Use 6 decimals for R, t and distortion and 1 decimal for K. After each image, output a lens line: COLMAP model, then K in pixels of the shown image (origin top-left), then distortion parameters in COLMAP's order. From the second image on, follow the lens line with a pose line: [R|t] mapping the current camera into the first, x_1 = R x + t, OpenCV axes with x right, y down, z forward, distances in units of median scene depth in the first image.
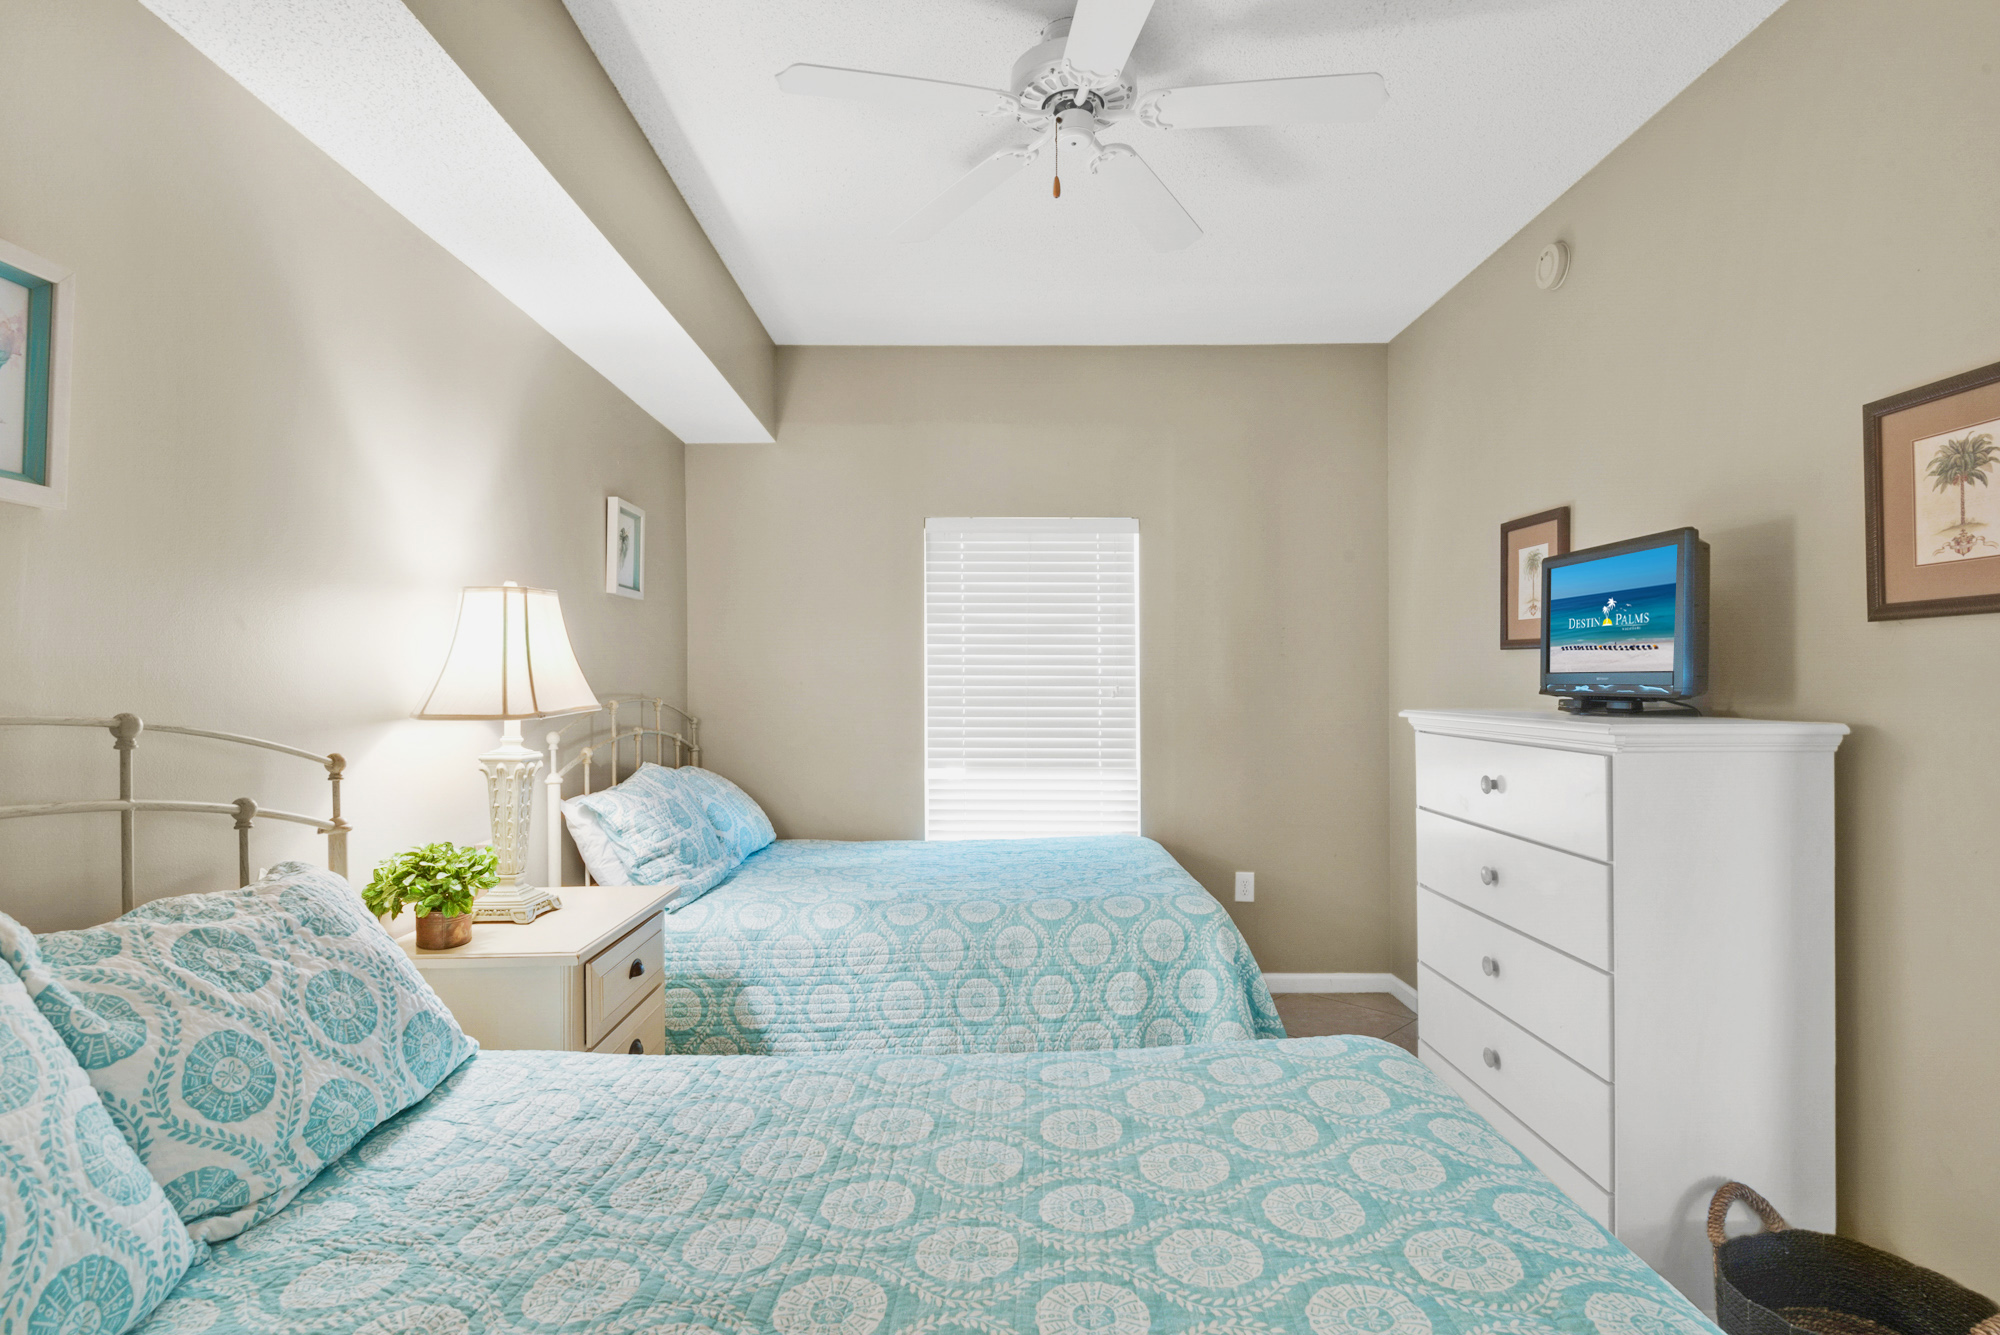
lens RADIAL K [[990.8, 0, 1000.6], [0, 990.8, 674.8], [0, 0, 1]] dist [0.028000, -0.019649]
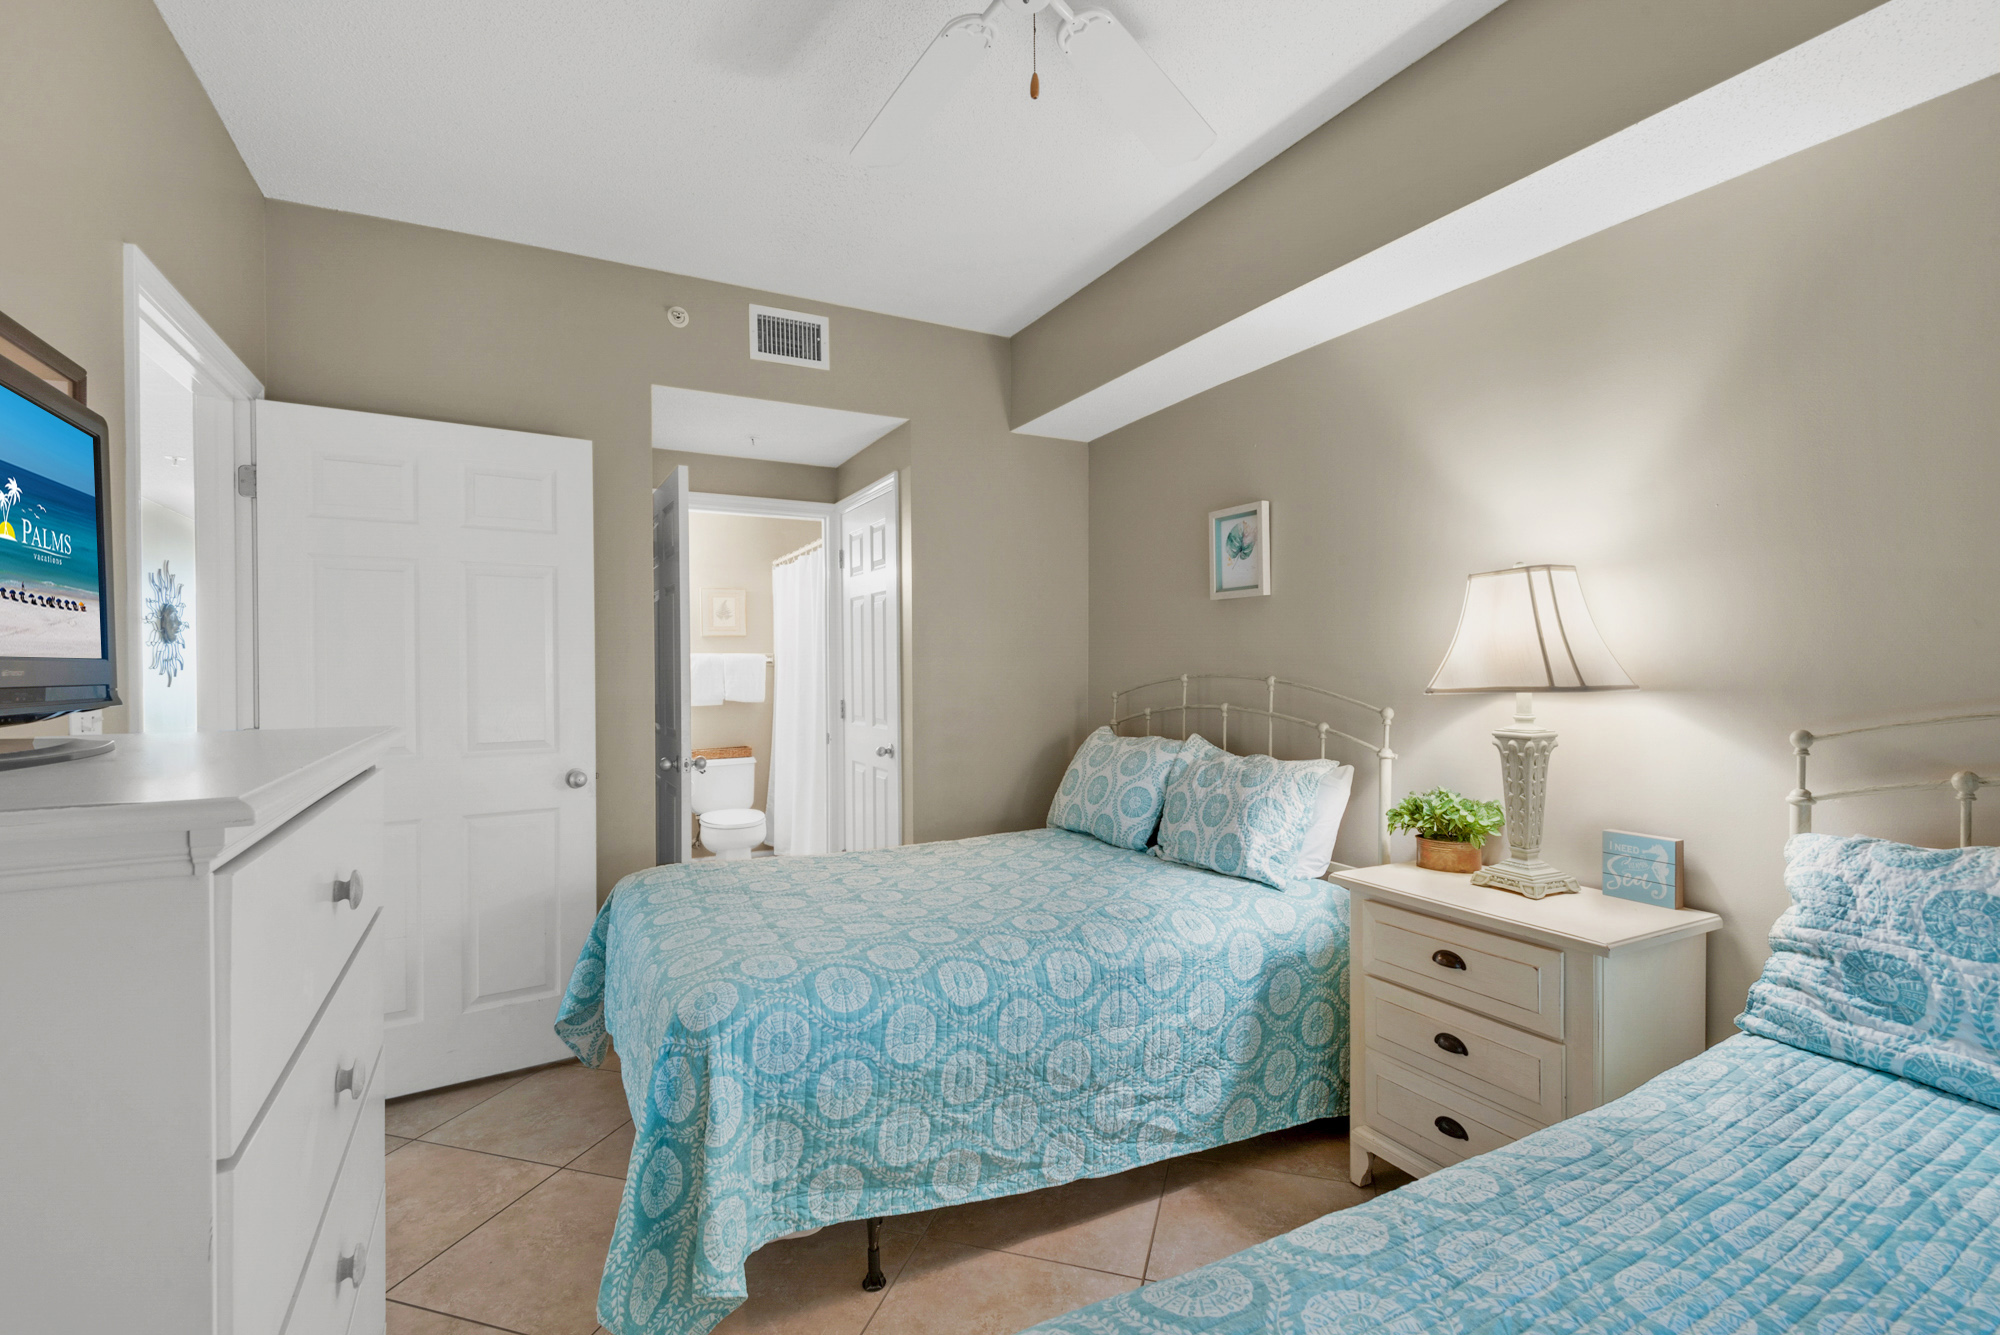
lens RADIAL K [[910.9, 0, 992.7], [0, 910.9, 653.4], [0, 0, 1]] dist [0.019923, -0.014393]
pose [[-0.894401, 0.001864, -0.447262, 0.348348], [0.011305, 0.999766, -0.018442, 0.009310], [0.447123, -0.021551, -0.894213, 1.330490]]
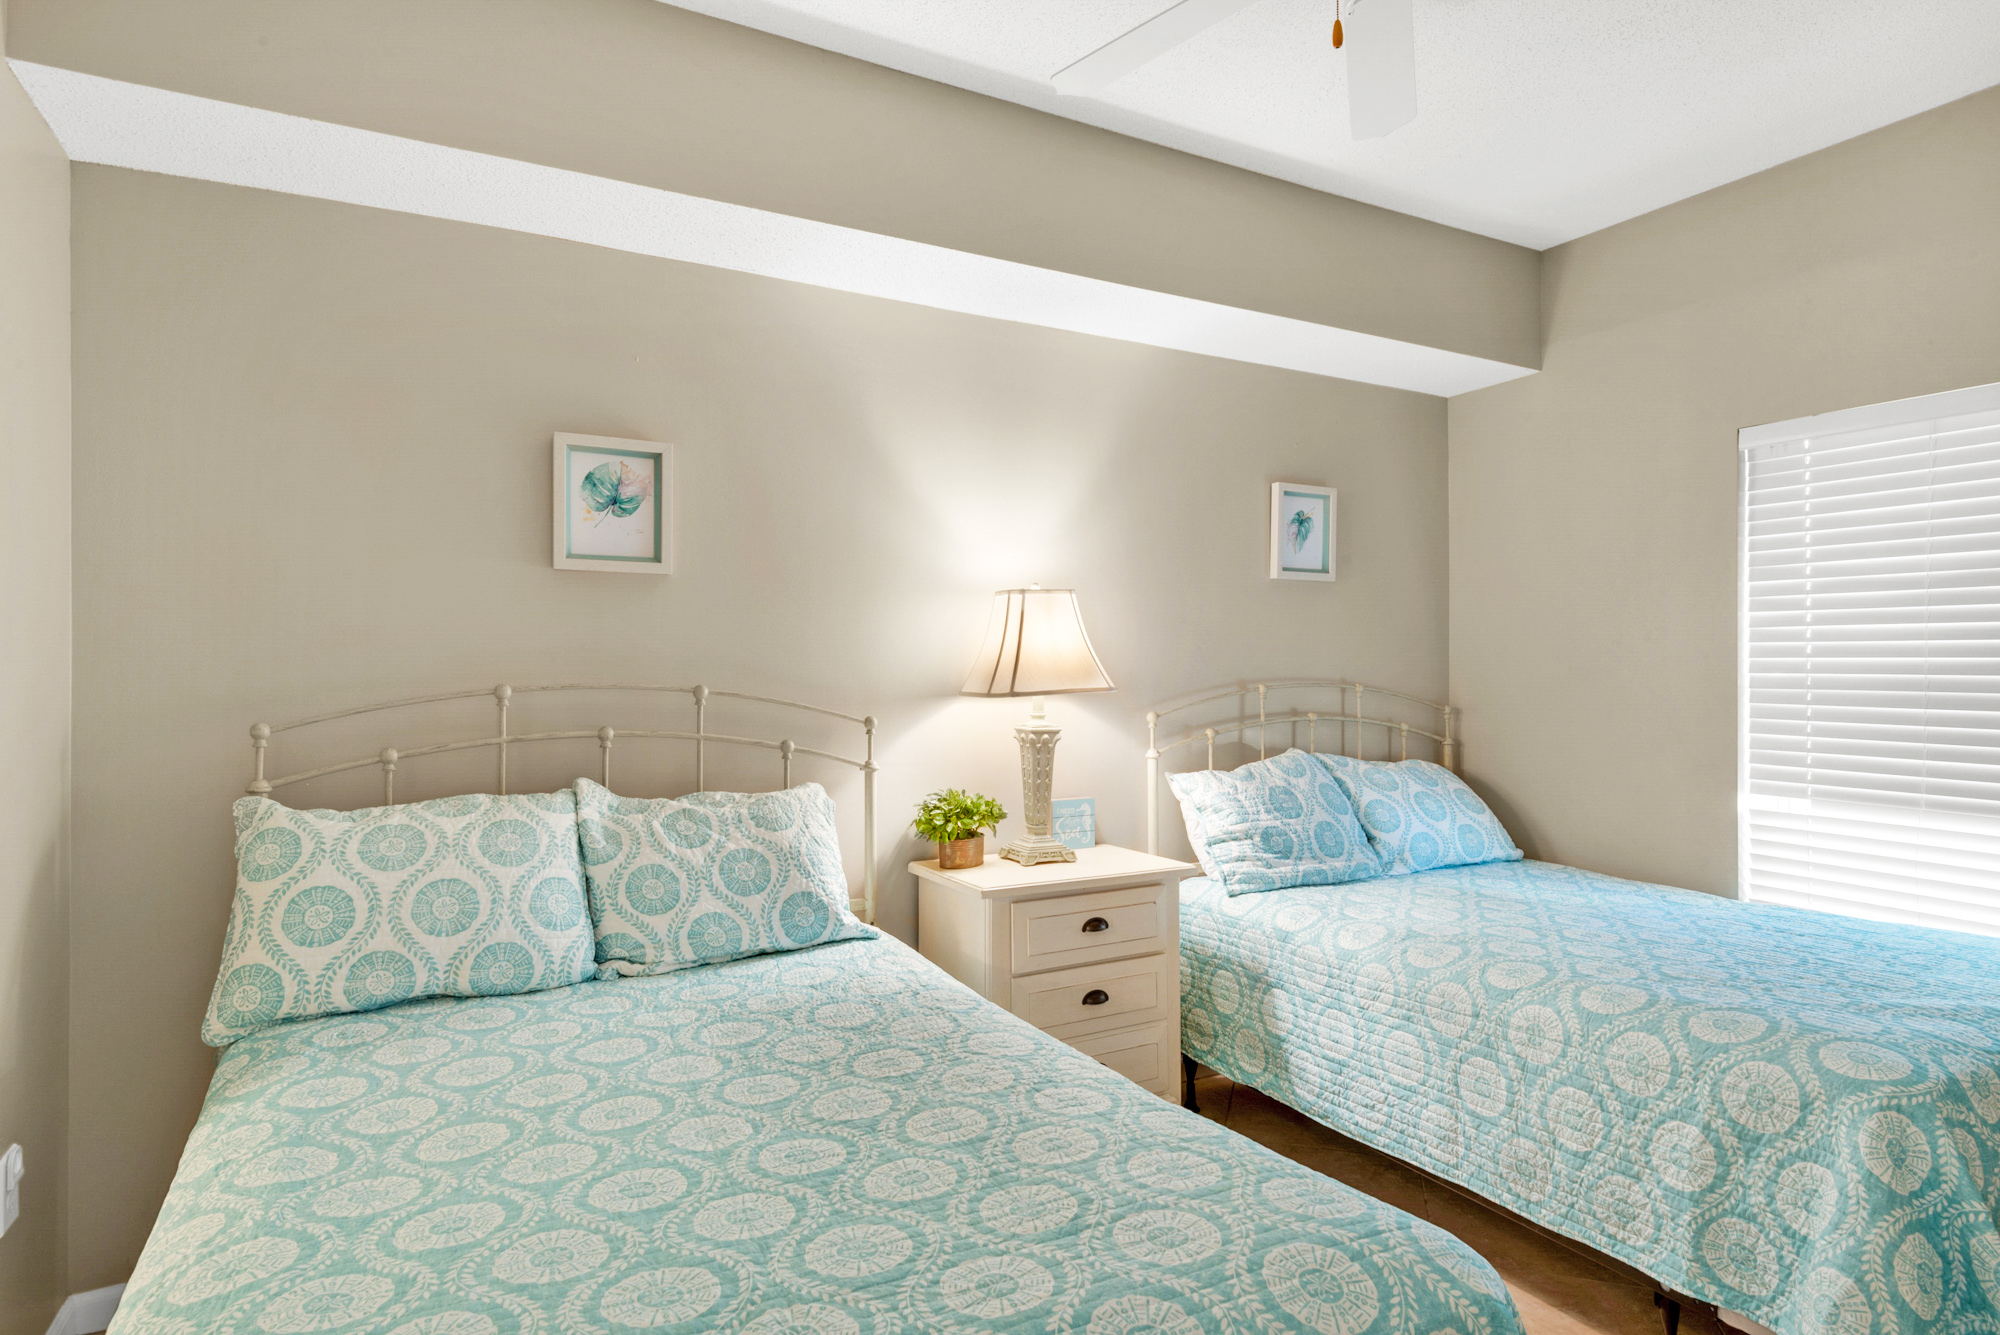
lens RADIAL K [[1089.5, 0, 1001.3], [0, 1089.5, 666.3], [0, 0, 1]] dist [0.053309, -0.040020]
pose [[0.472181, 0.002096, -0.881499, 0.546943], [0.005550, 0.999970, 0.005350, -0.000820], [0.881484, -0.007418, 0.472155, 0.278830]]
